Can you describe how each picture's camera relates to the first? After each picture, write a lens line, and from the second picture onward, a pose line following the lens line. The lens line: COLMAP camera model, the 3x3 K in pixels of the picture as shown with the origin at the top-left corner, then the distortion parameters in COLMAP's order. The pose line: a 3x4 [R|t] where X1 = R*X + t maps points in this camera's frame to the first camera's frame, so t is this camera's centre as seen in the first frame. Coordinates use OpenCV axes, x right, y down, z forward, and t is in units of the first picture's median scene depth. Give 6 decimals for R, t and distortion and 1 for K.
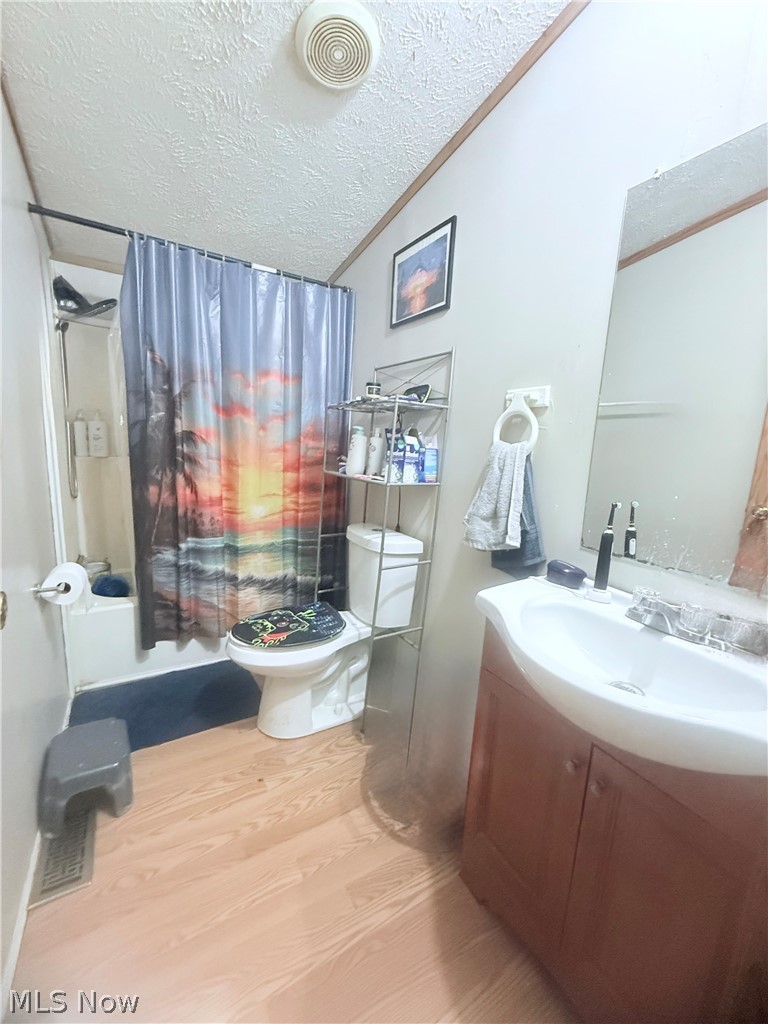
lens RADIAL K [[417.4, 0, 382.6], [0, 417.4, 515.4], [0, 0, 1]] dist [-0.003775, 0.000862]
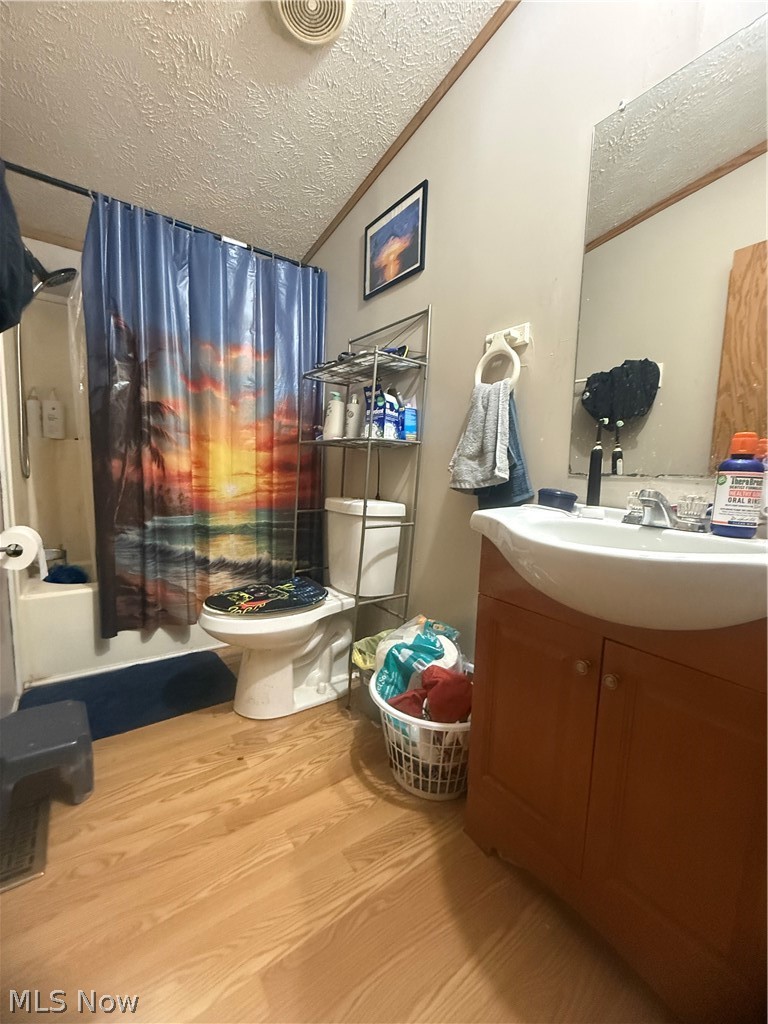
lens RADIAL K [[417.4, 0, 383.2], [0, 417.4, 513.7], [0, 0, 1]] dist [-0.003775, 0.000862]
pose [[0.996322, -0.028179, 0.080919, -0.036050], [0.033092, 0.997647, -0.060042, 0.149350], [-0.079037, 0.062499, 0.994911, 0.031878]]
